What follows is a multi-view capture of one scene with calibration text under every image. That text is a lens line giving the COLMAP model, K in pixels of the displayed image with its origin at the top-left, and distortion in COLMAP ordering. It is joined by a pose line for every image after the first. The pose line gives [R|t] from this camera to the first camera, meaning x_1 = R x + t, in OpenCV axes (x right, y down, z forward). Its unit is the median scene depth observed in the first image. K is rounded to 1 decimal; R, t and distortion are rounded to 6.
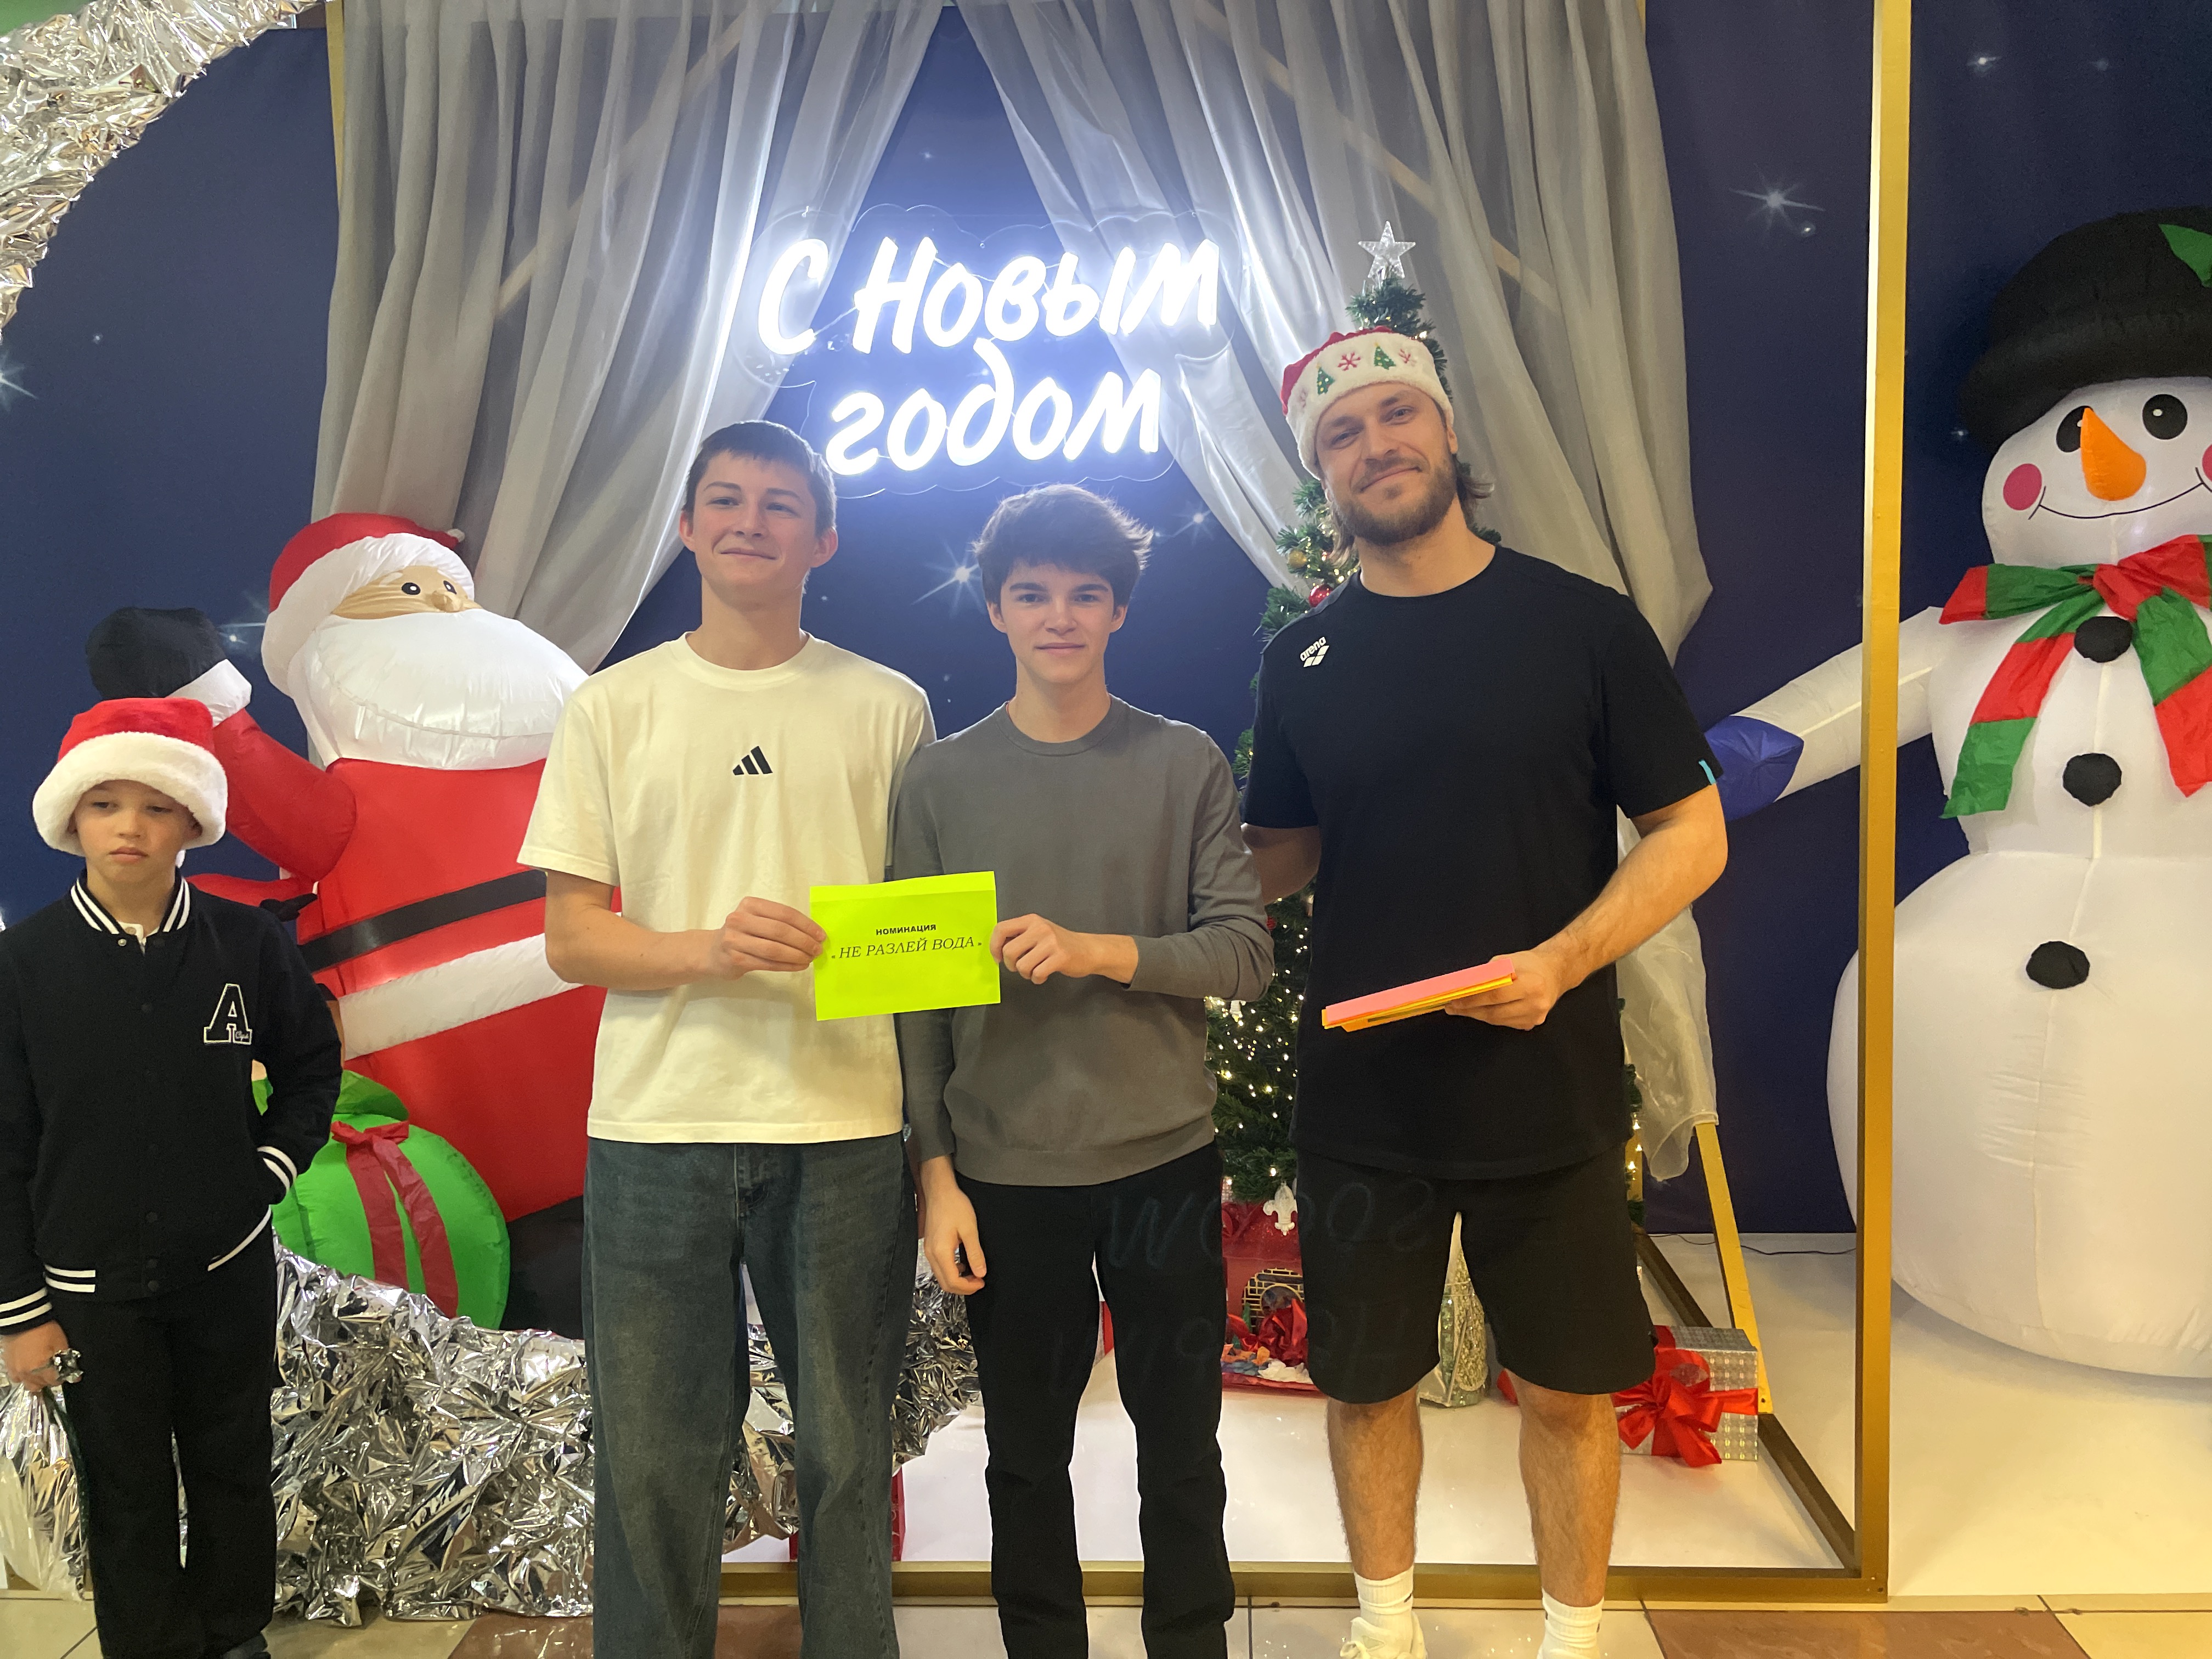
lens RADIAL K [[1664.5, 0, 1129.2], [0, 1664.5, 811.0], [0, 0, 1]] dist [0.081186, -0.106199]
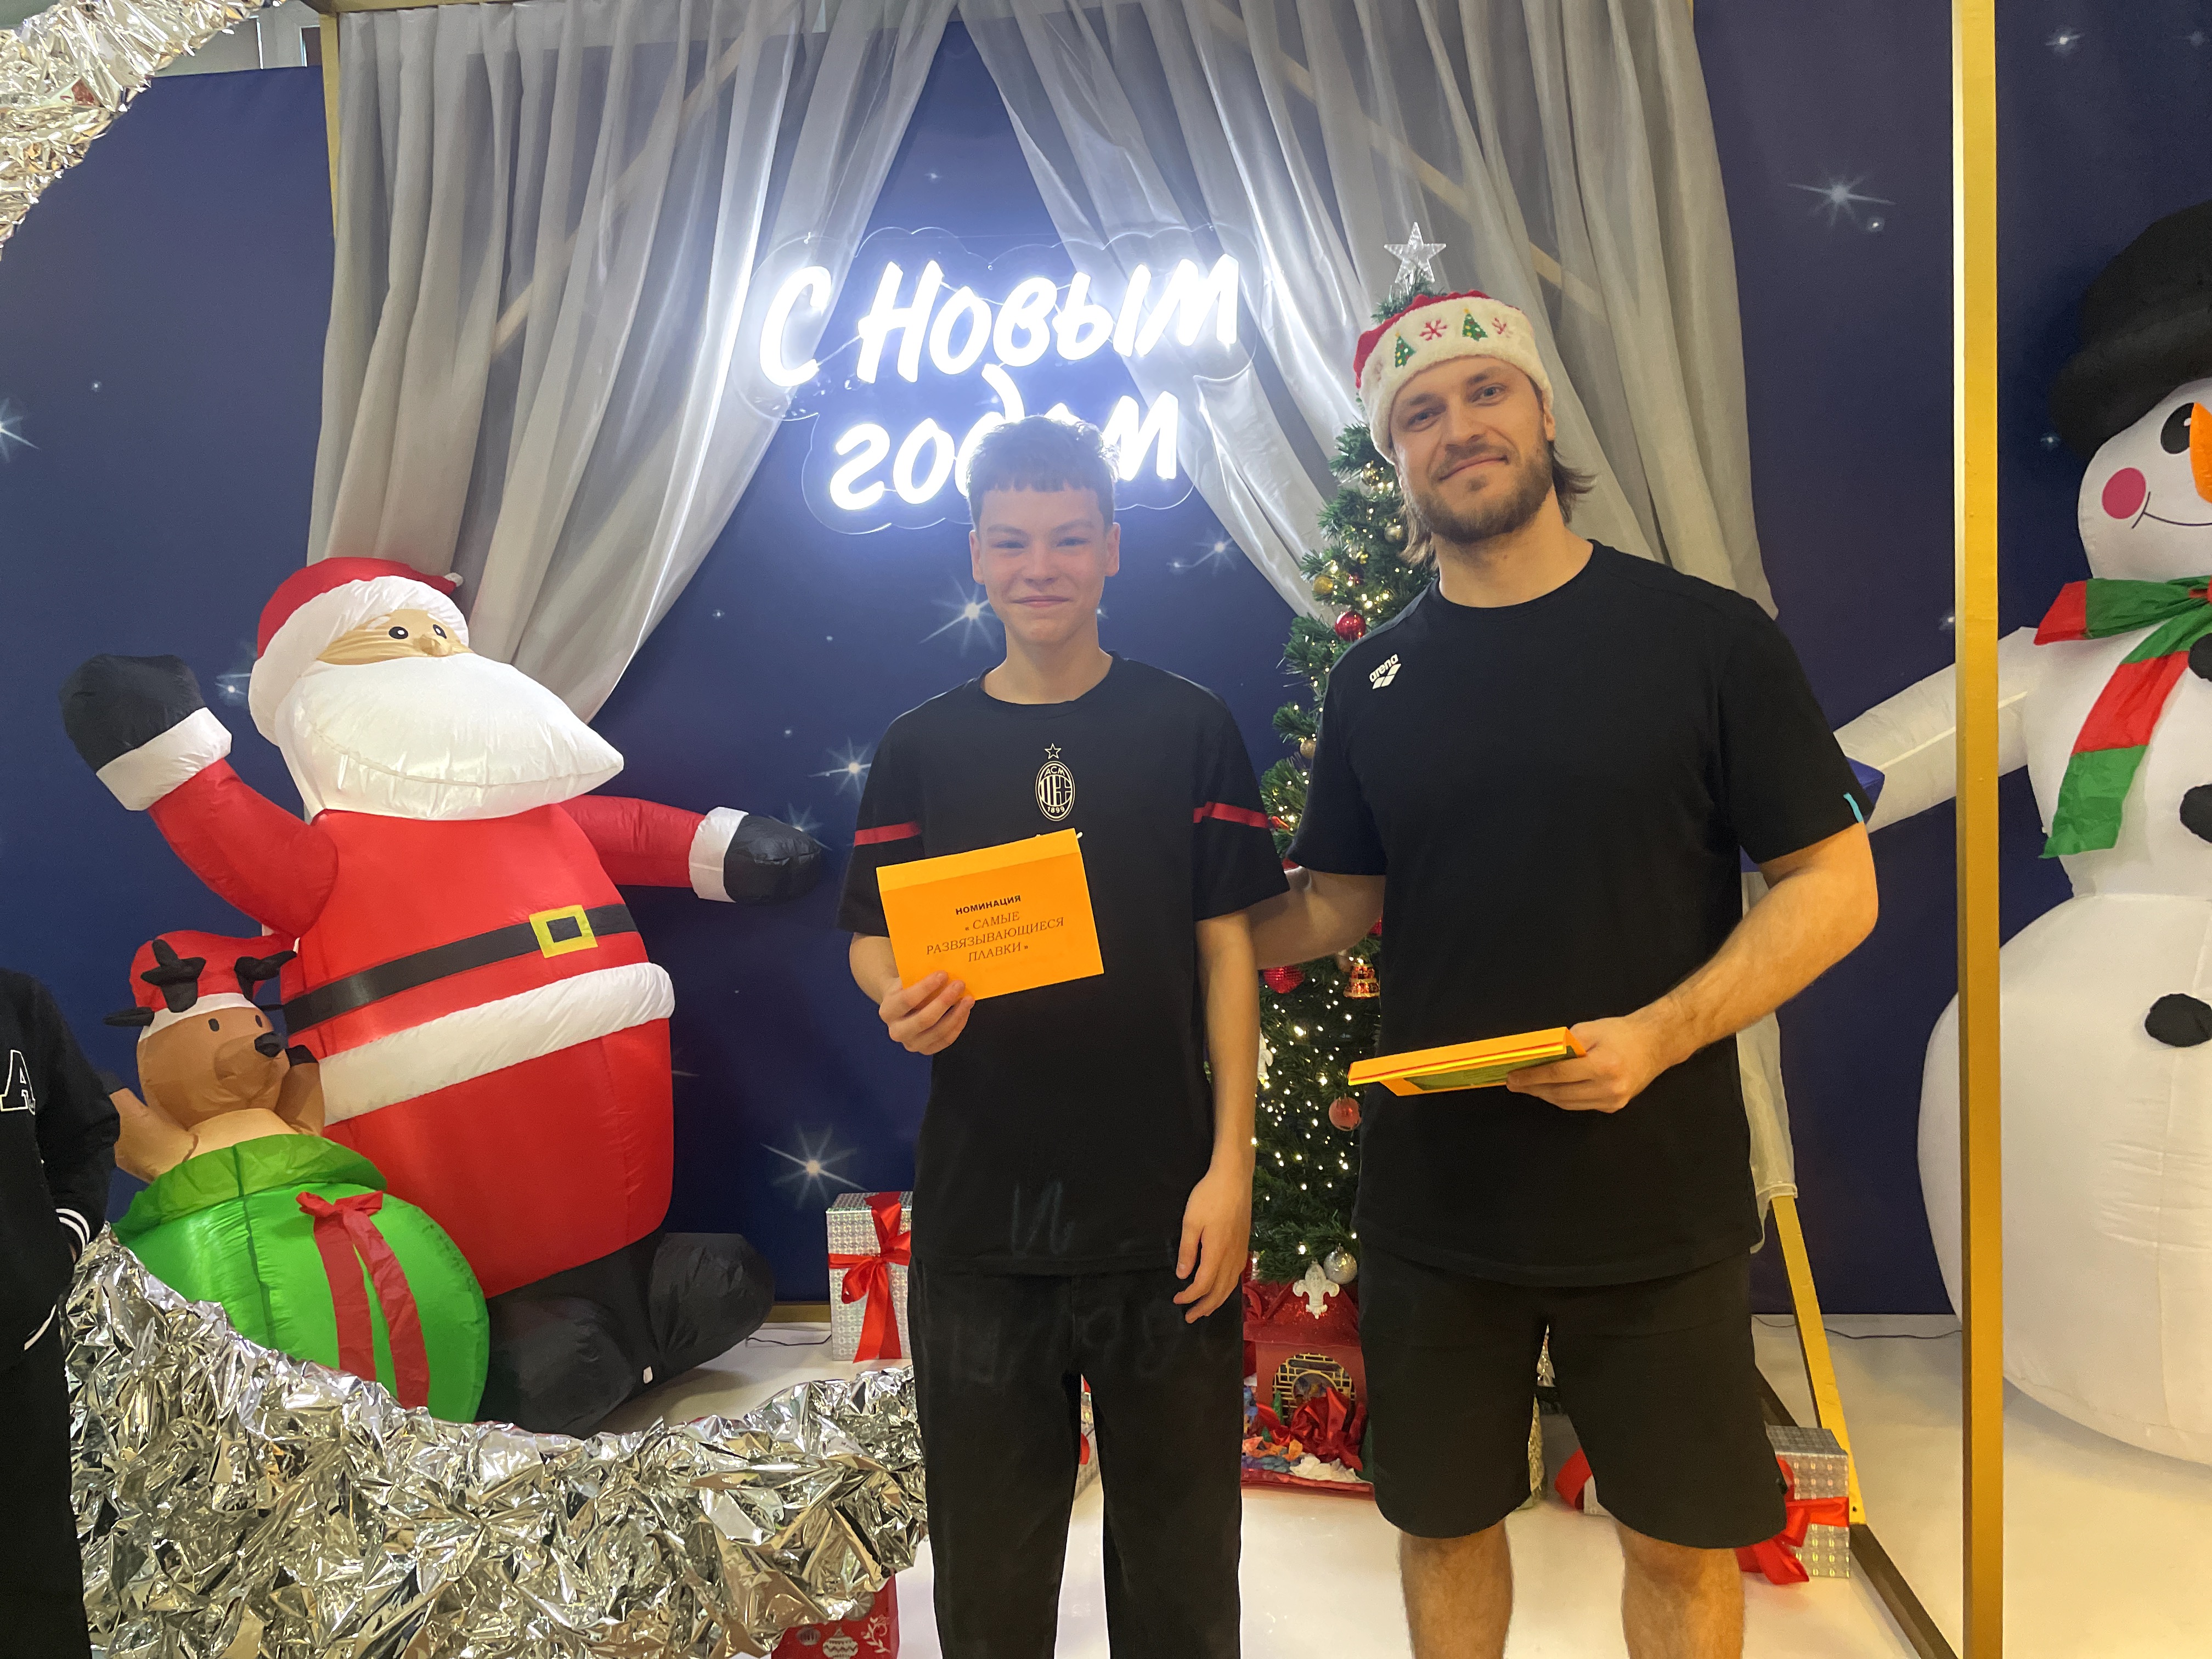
lens RADIAL K [[1664.5, 0, 1088.3], [0, 1664.5, 819.6], [0, 0, 1]] dist [0.081186, -0.106199]
pose [[0.998489, -0.009521, -0.054120, 0.019093], [0.008100, 0.999618, -0.026414, 0.003340], [0.054351, 0.025936, 0.998185, 0.064610]]
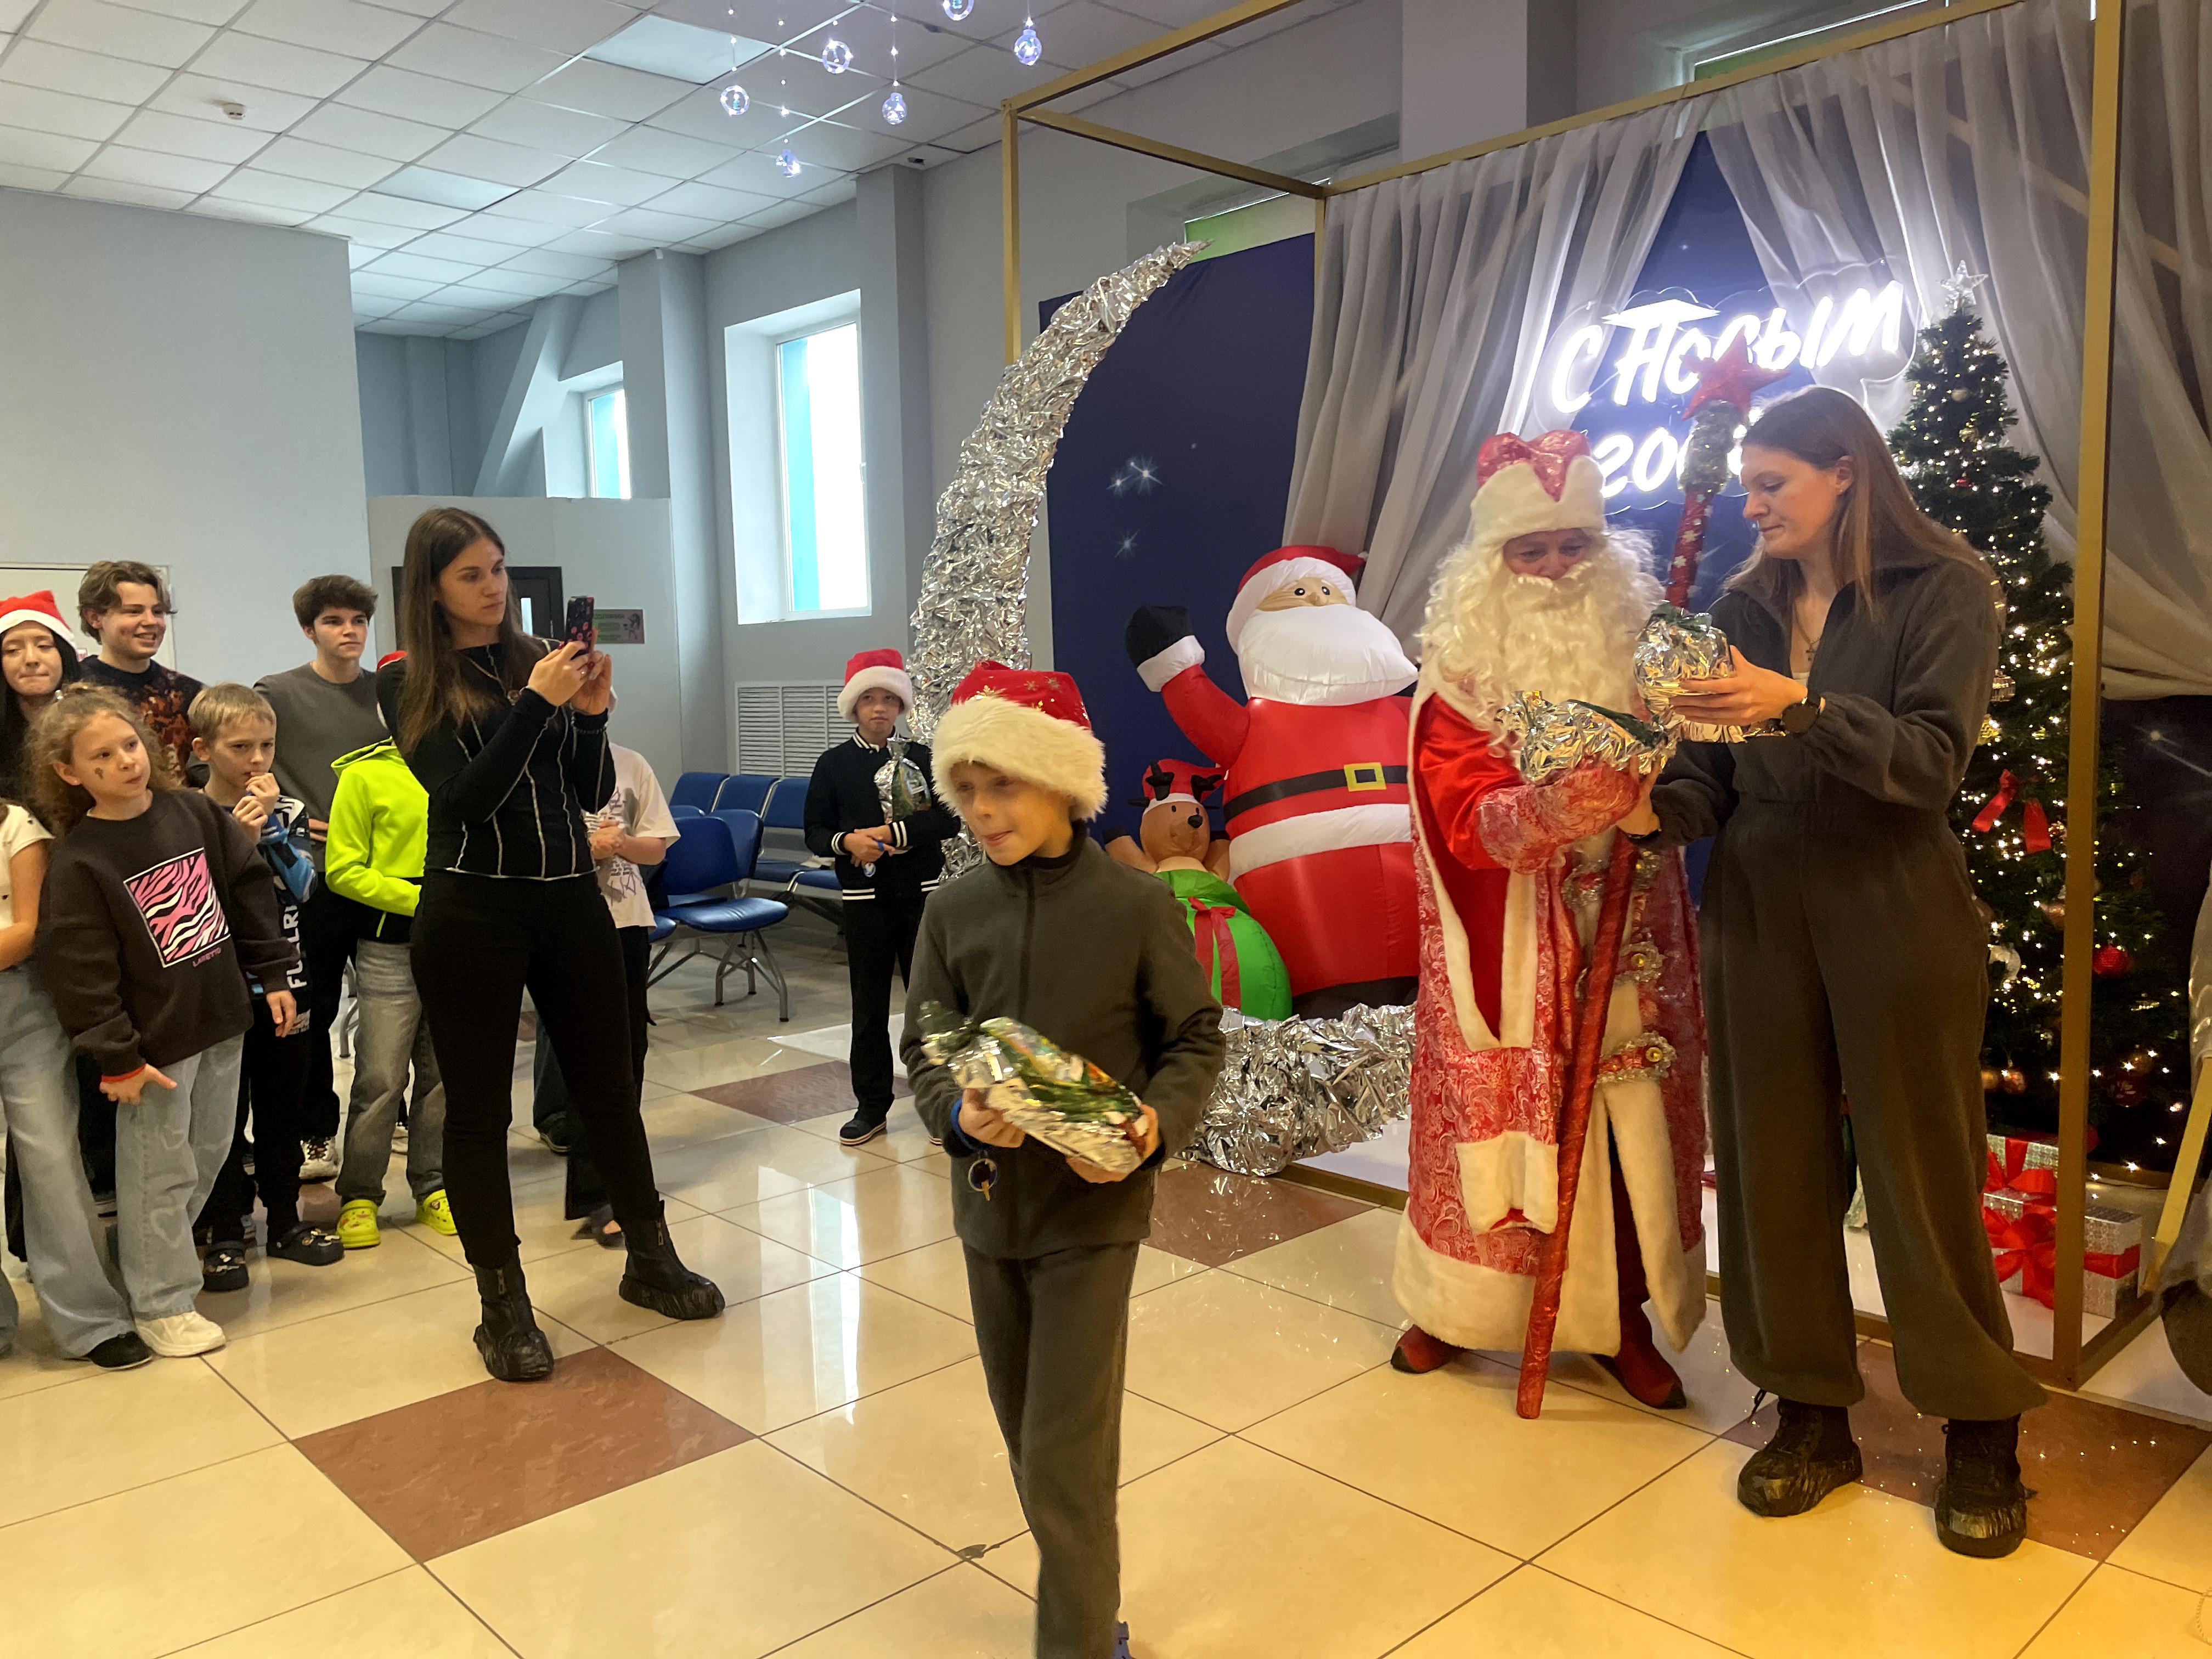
lens RADIAL K [[1664.5, 0, 1092.4], [0, 1664.5, 840.1], [0, 0, 1]] dist [0.081186, -0.106199]
pose [[0.719390, 0.078735, -0.690129, 0.551346], [-0.078866, 0.996389, 0.031464, 0.068923], [0.690114, 0.031793, 0.723002, -0.273276]]
